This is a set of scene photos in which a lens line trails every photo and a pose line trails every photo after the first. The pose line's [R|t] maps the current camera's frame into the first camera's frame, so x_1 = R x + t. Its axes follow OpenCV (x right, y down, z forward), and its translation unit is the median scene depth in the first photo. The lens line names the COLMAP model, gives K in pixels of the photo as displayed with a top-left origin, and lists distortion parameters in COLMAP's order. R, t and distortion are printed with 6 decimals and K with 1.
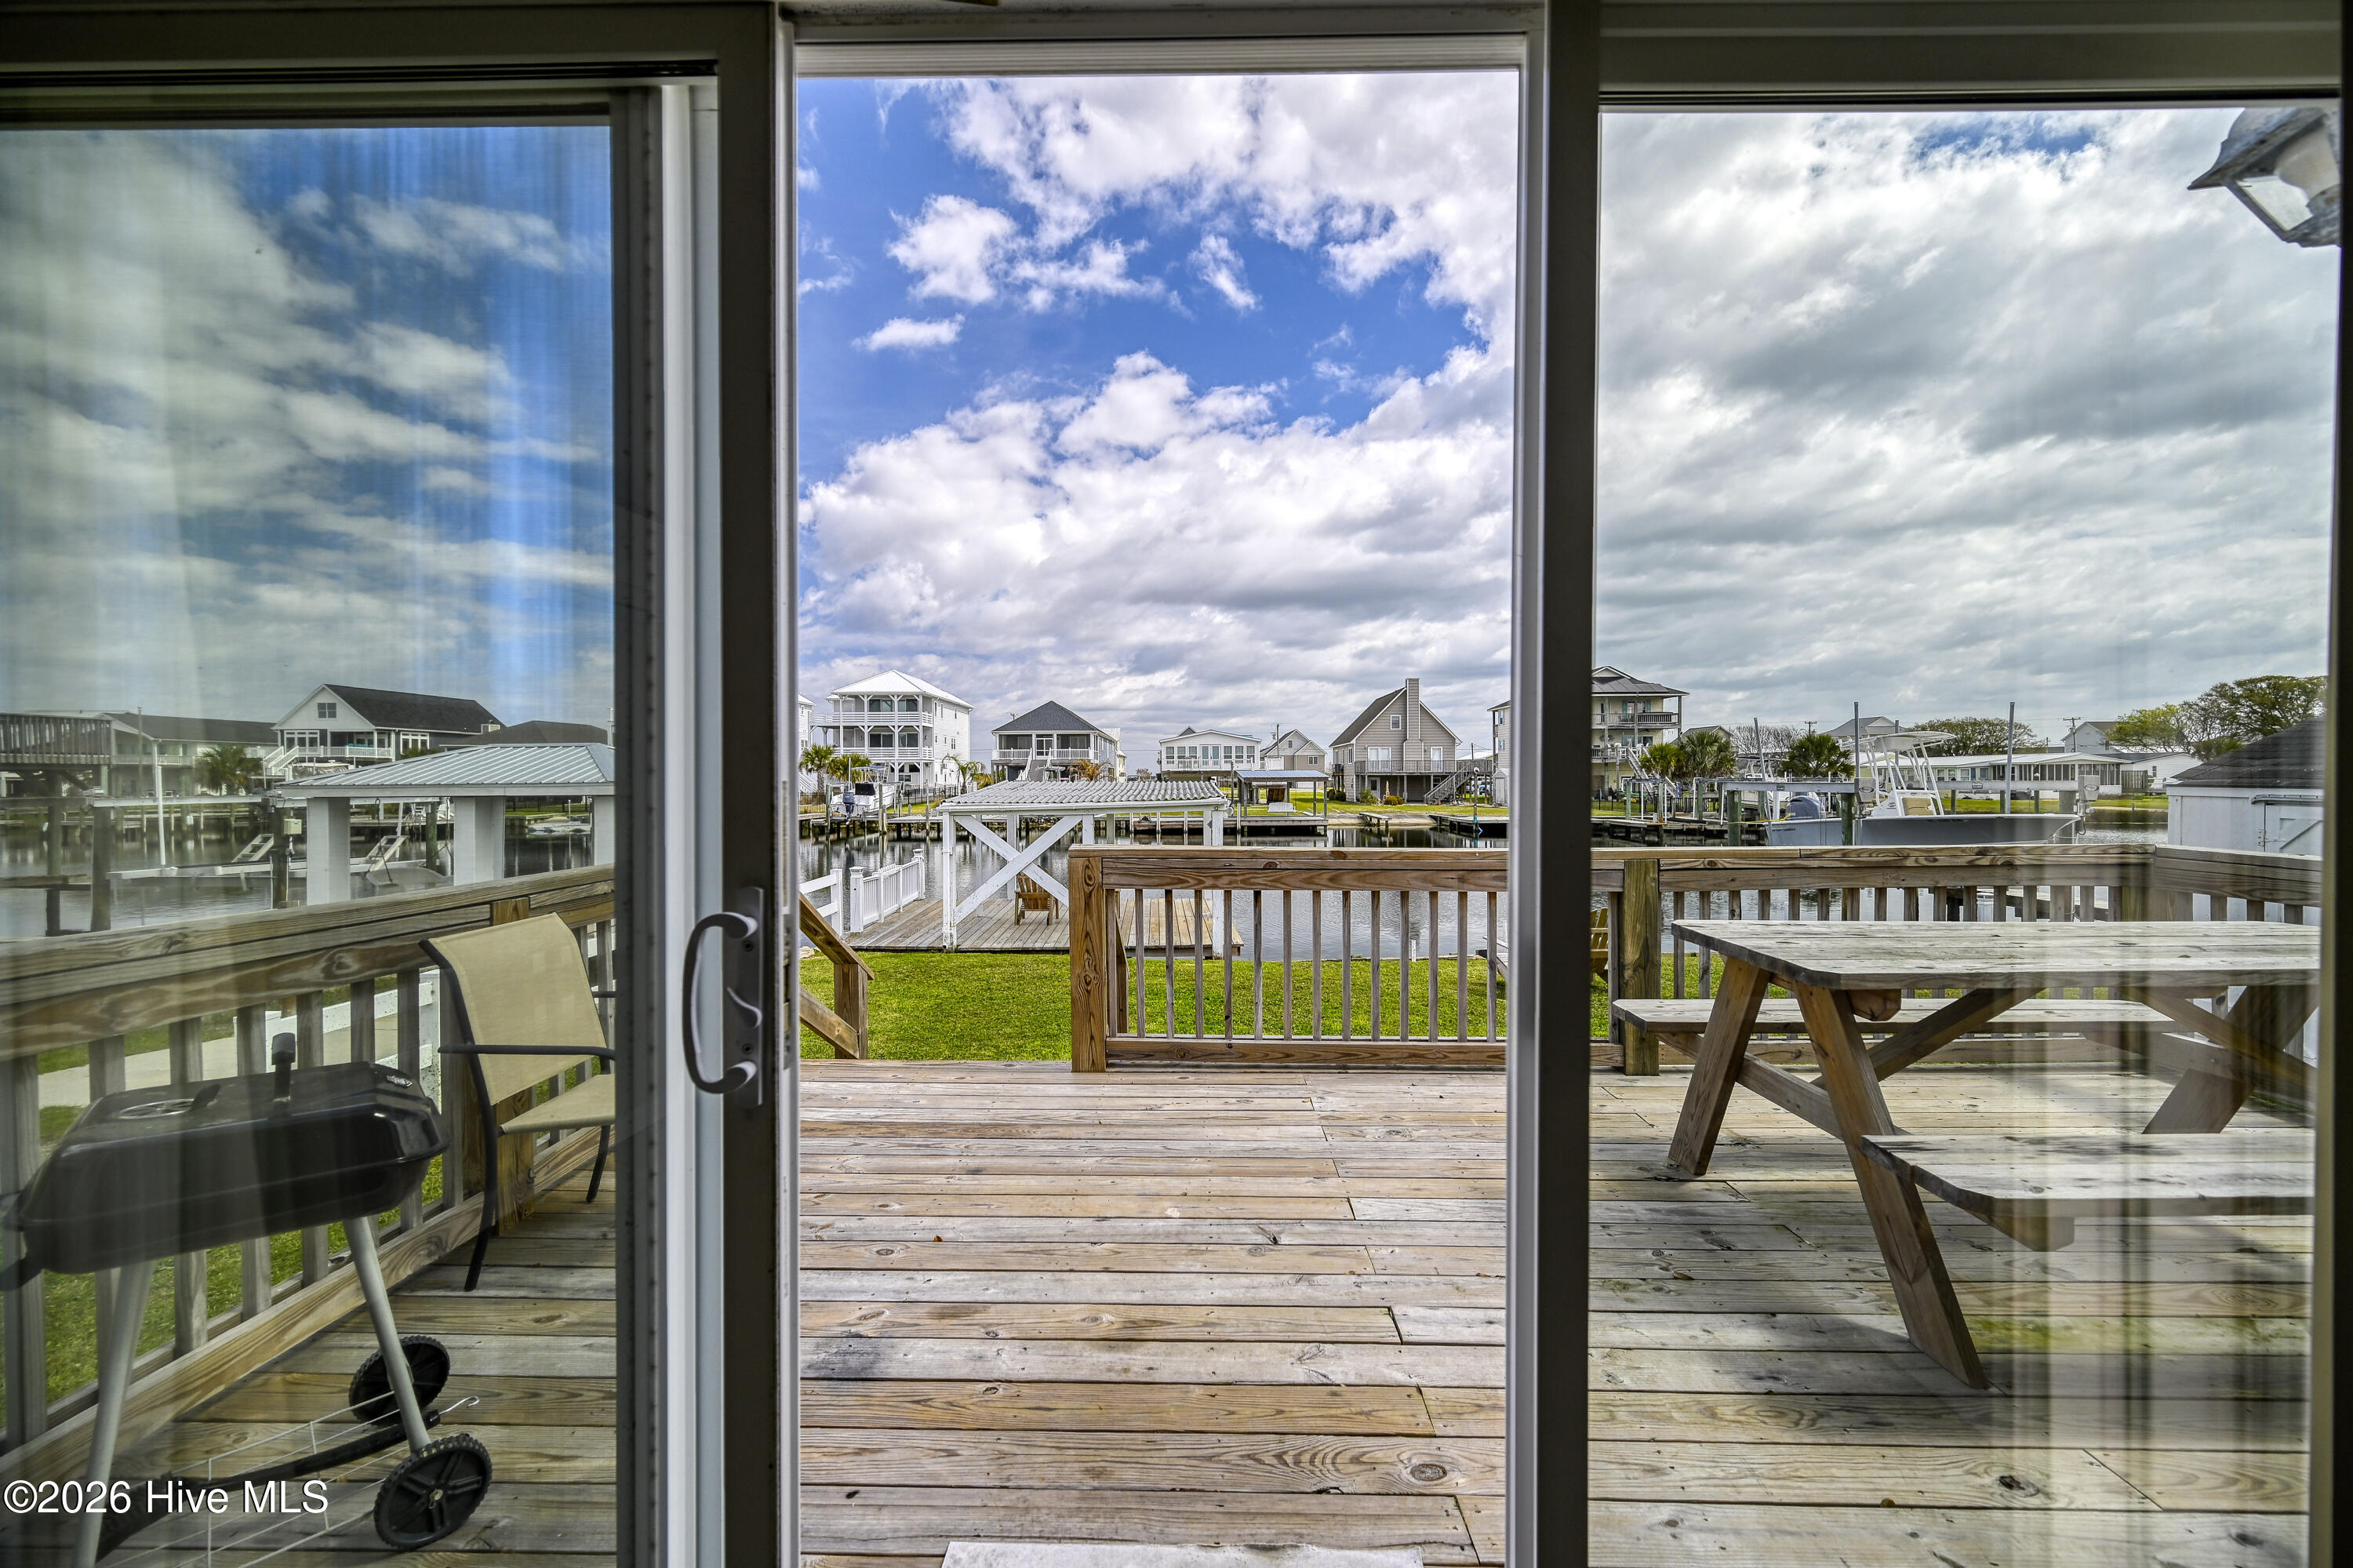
lens RADIAL K [[936.3, 0, 1195.7], [0, 936.3, 792.7], [0, 0, 1]] dist [0.000445, -0.000939]
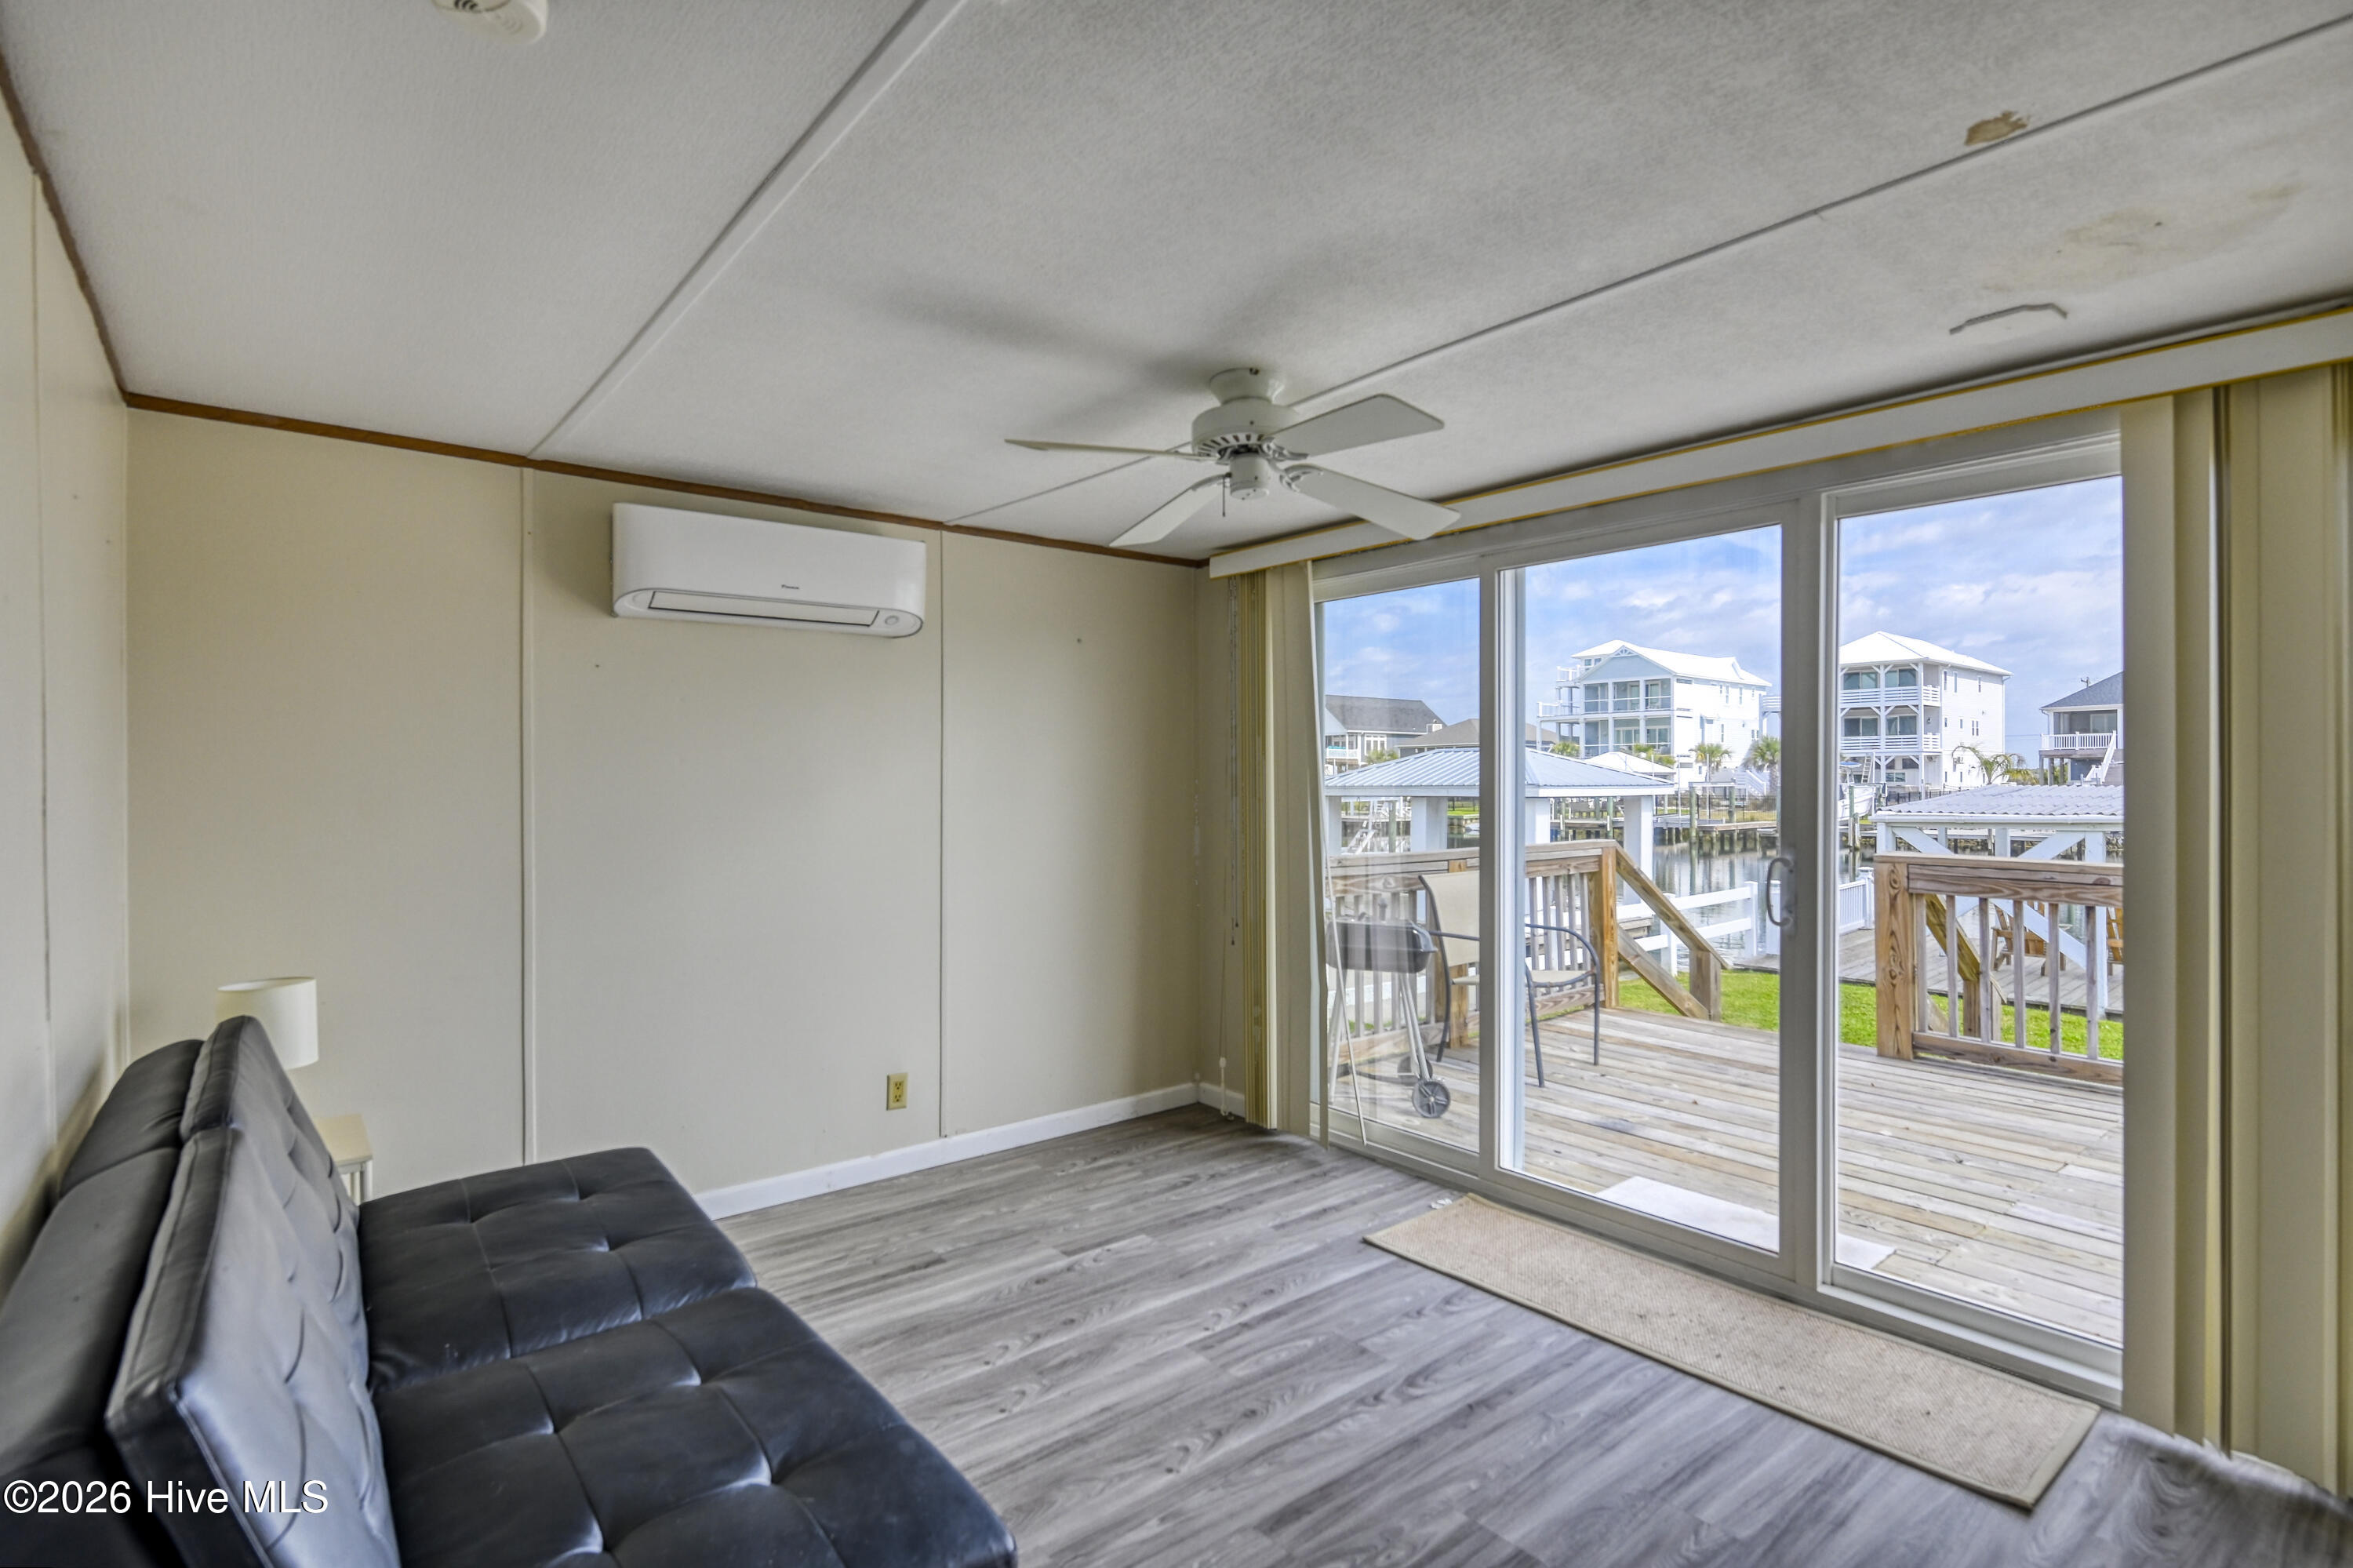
lens RADIAL K [[1156.9, 0, 1168.5], [0, 1156.9, 785.2], [0, 0, 1]] dist [0.012716, -0.000561]
pose [[0.644532, 0.004488, -0.764564, 0.022517], [-0.010419, 0.999941, -0.002914, -0.000580], [0.764506, 0.009845, 0.644541, -0.031716]]
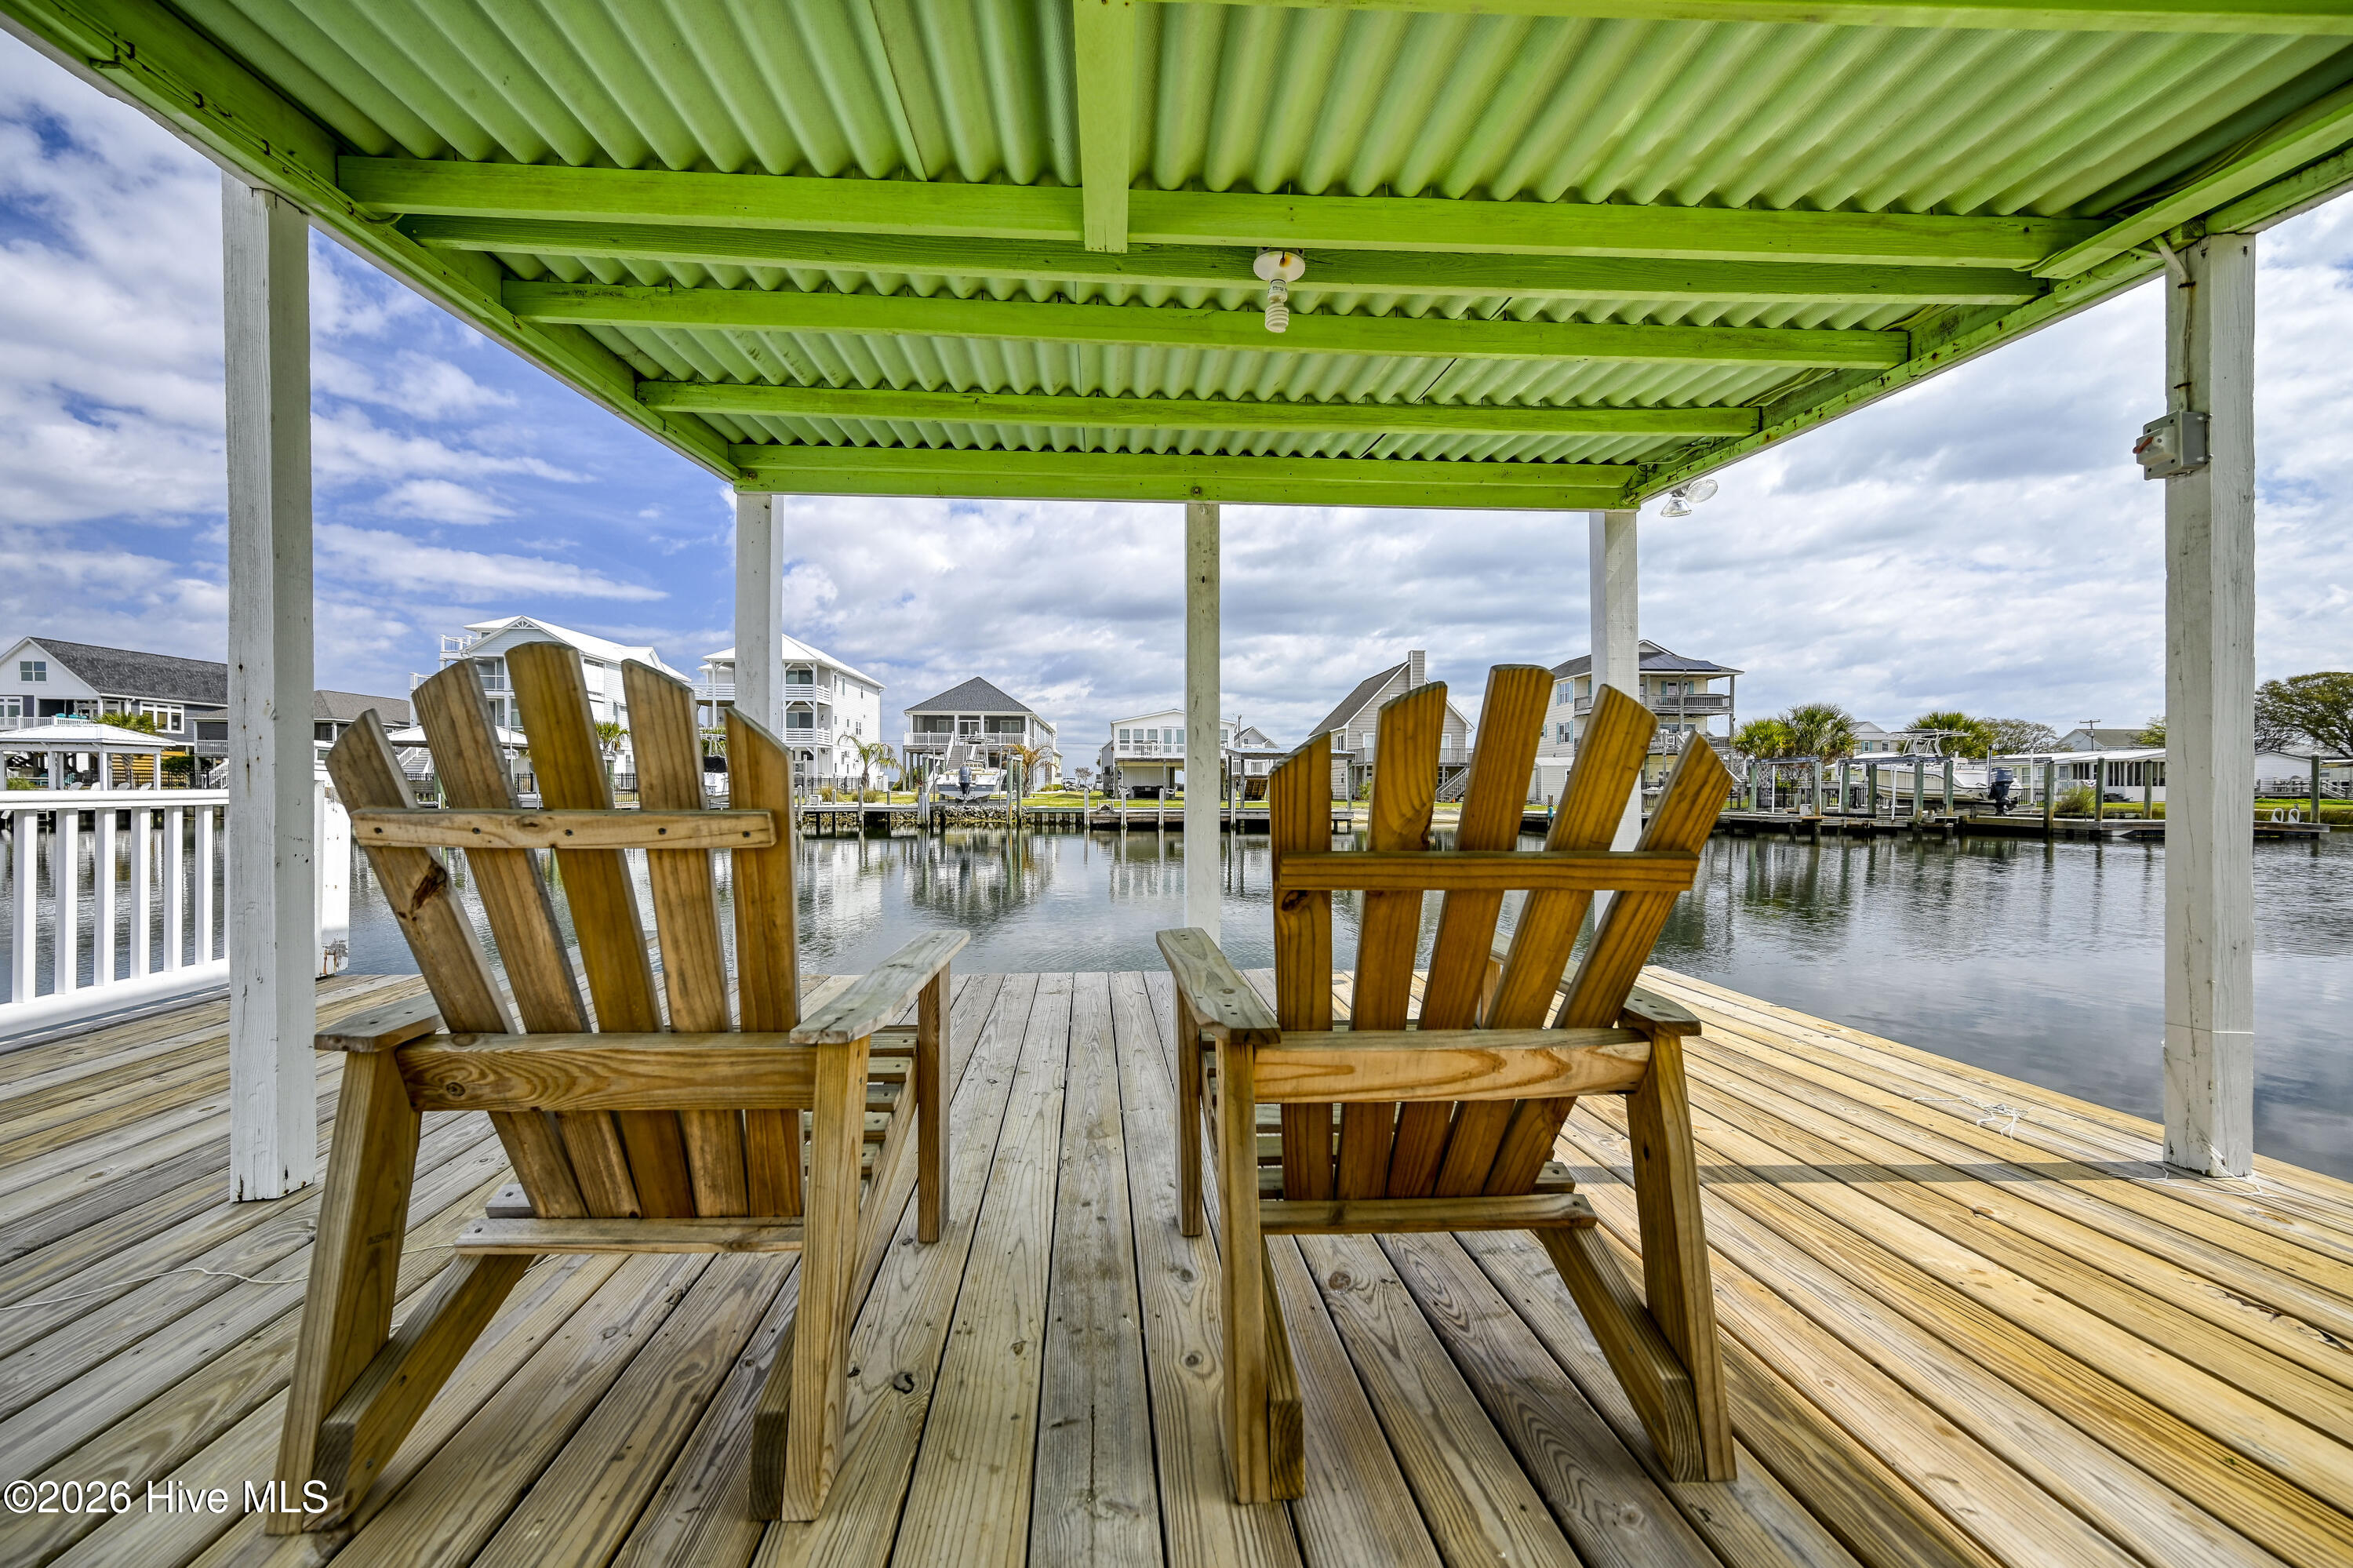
lens RADIAL K [[936.3, 0, 1157.7], [0, 936.3, 790.6], [0, 0, 1]] dist [0.000445, -0.000939]
pose [[0.999180, 0.006884, 0.039900, -0.031116], [-0.006404, 0.999906, -0.012149, 0.013683], [-0.039980, 0.011884, 0.999130, 0.188868]]
